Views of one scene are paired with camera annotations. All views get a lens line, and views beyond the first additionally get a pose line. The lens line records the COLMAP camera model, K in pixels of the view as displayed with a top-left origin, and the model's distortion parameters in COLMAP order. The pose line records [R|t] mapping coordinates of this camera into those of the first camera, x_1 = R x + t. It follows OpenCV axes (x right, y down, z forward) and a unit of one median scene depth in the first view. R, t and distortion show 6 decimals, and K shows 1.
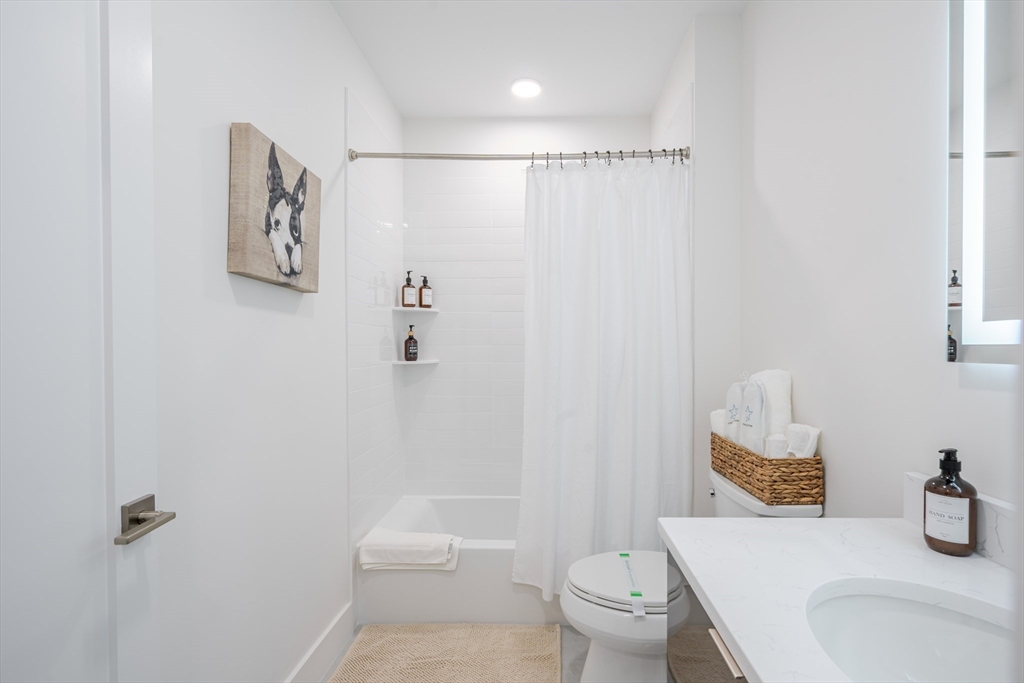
lens RADIAL K [[475.8, 0, 533.6], [0, 475.8, 356.1], [0, 0, 1]] dist [-0.002844, 0.001065]
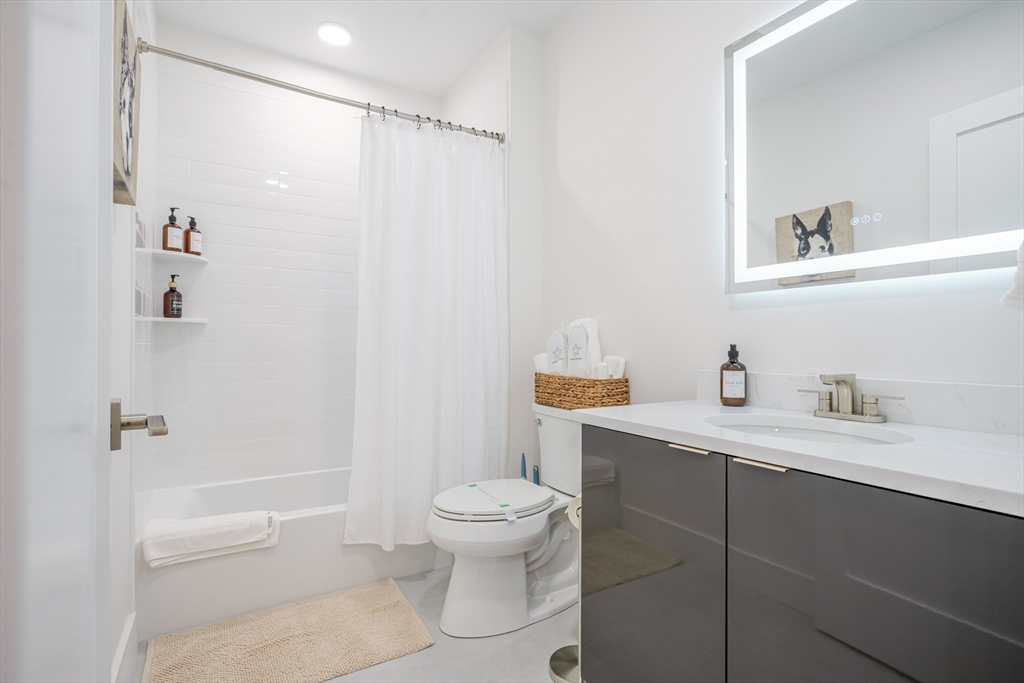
lens RADIAL K [[497.0, 0, 512.4], [0, 497.0, 342.2], [0, 0, 1]] dist [-0.012030, 0.002727]
pose [[0.844727, 0.008405, 0.535131, -0.298299], [0.002577, 0.999801, -0.019770, 0.092930], [-0.535191, 0.018080, 0.844538, -0.023024]]
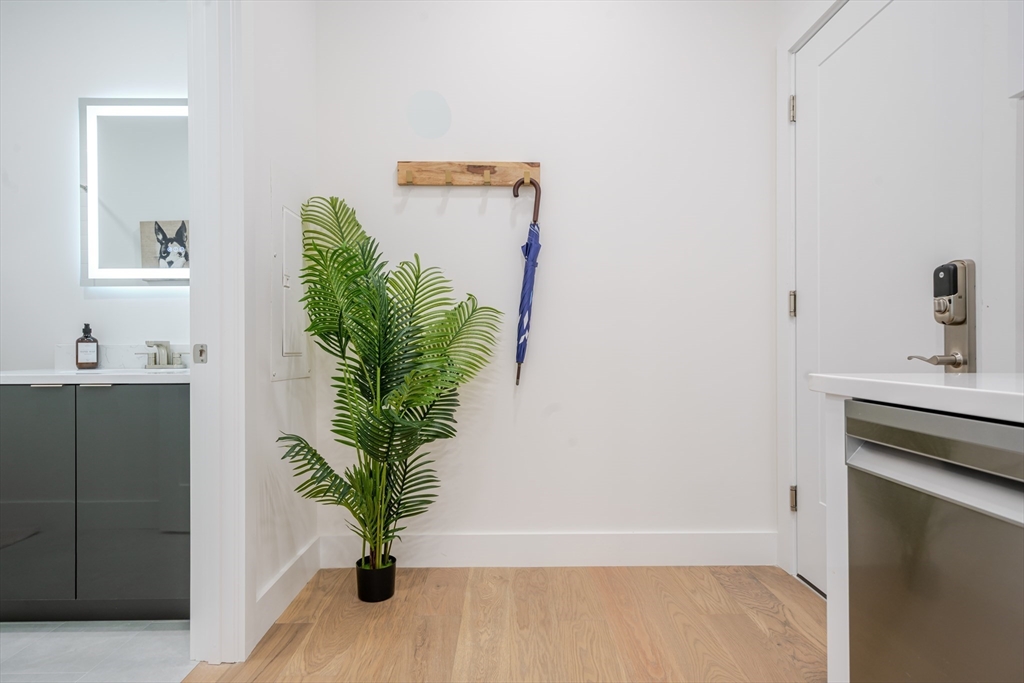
lens RADIAL K [[565.3, 0, 511.4], [0, 565.3, 345.7], [0, 0, 1]] dist [0.006129, 0.001190]
pose [[-0.023222, 0.003970, 0.999722, -0.787803], [0.019567, 0.999802, -0.003515, 0.147354], [-0.999539, 0.019480, -0.023295, -0.402230]]
